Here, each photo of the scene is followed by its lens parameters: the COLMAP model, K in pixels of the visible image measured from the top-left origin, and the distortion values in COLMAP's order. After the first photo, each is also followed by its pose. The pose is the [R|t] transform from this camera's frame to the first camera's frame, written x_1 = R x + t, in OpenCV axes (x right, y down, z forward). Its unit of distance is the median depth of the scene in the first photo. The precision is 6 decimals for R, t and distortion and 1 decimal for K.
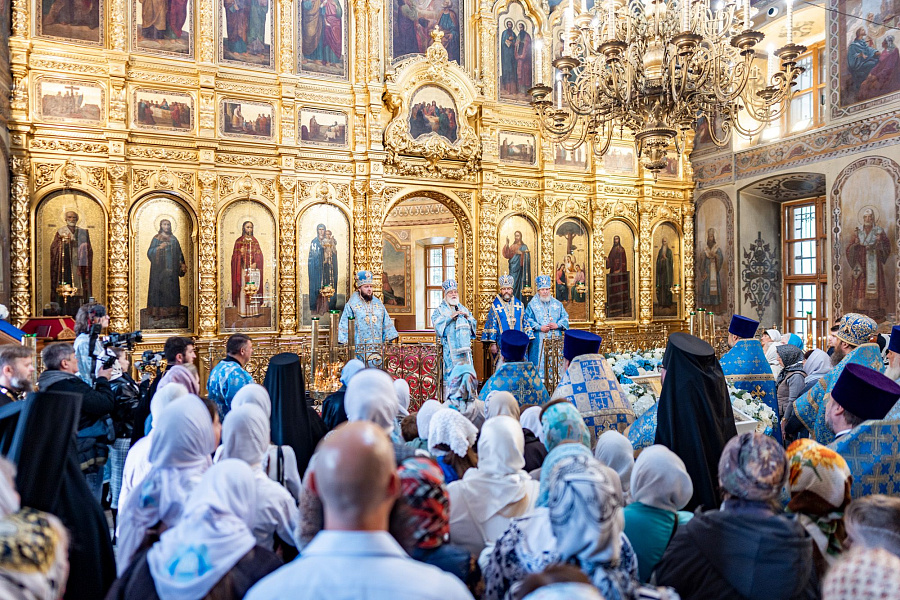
lens RADIAL K [[598.8, 0, 450.0], [0, 598.8, 300.0], [0, 0, 1]] dist [-0.001494, 0.000077]
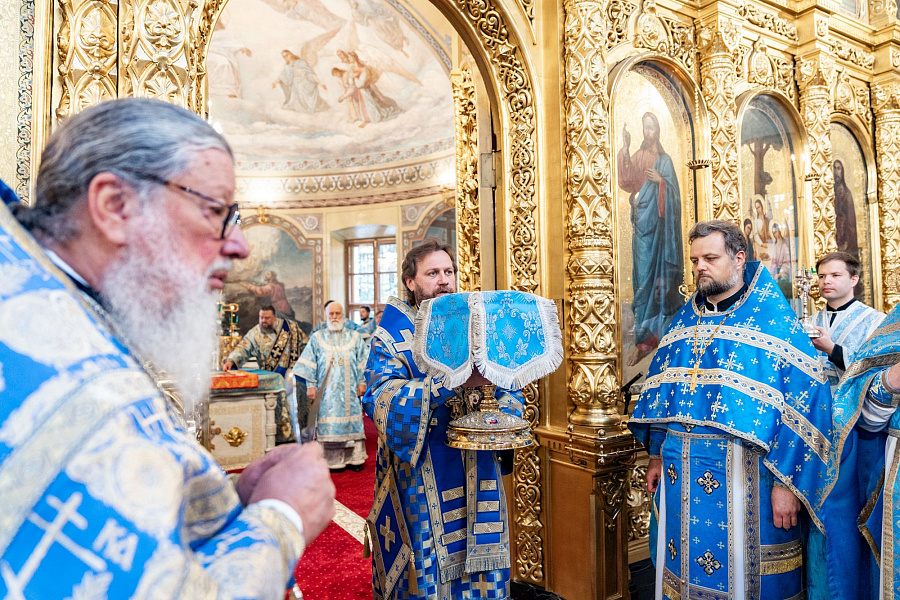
lens RADIAL K [[612.7, 0, 446.7], [0, 612.7, 297.7], [0, 0, 1]] dist [-0.020644, 0.003012]
pose [[0.990796, -0.005398, 0.135254, -0.044881], [0.011838, 0.998831, -0.046858, 0.002884], [-0.134843, 0.048028, 0.989702, 0.662782]]
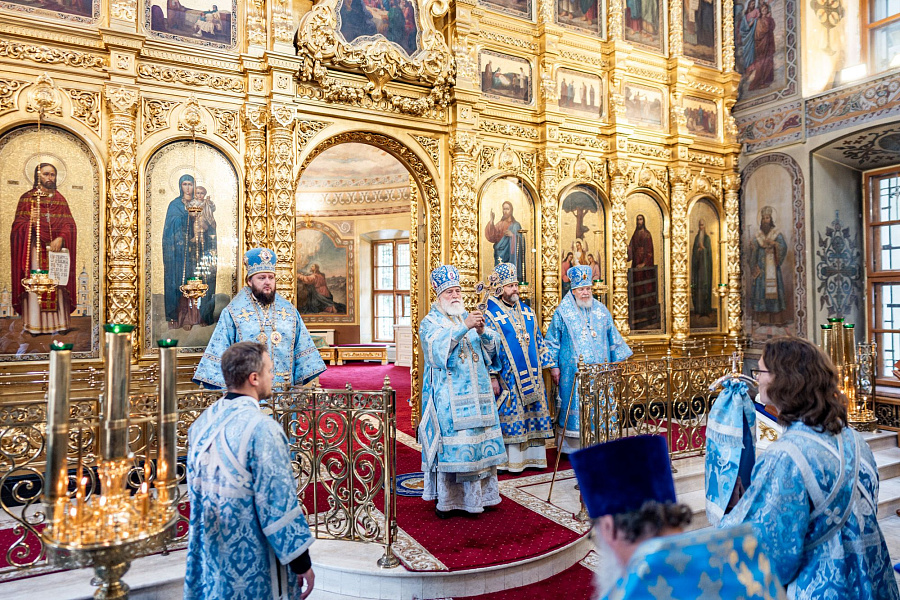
lens RADIAL K [[598.8, 0, 450.0], [0, 598.8, 300.0], [0, 0, 1]] dist [-0.001494, 0.000077]
pose [[0.996573, 0.001457, 0.082708, -0.004861], [-0.000301, 0.999902, -0.013984, 0.003677], [-0.082720, 0.013911, 0.996476, 0.332580]]
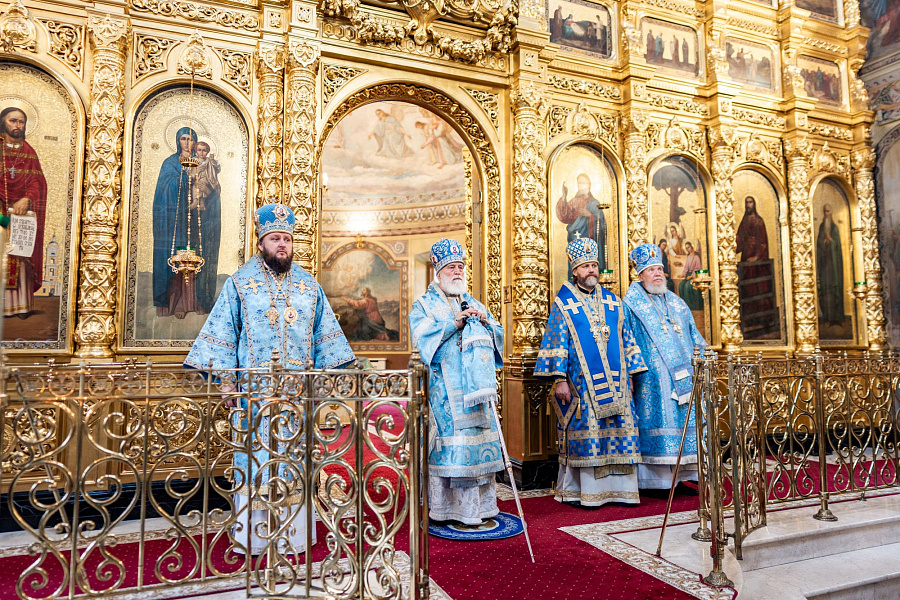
lens RADIAL K [[612.2, 0, 451.9], [0, 612.2, 299.0], [0, 0, 1]] dist [-0.001200, 0.001106]
pose [[0.999859, 0.001344, -0.016745, 0.004726], [-0.002796, 0.996203, -0.087012, 0.043864], [0.016564, 0.087047, 0.996066, 0.446582]]
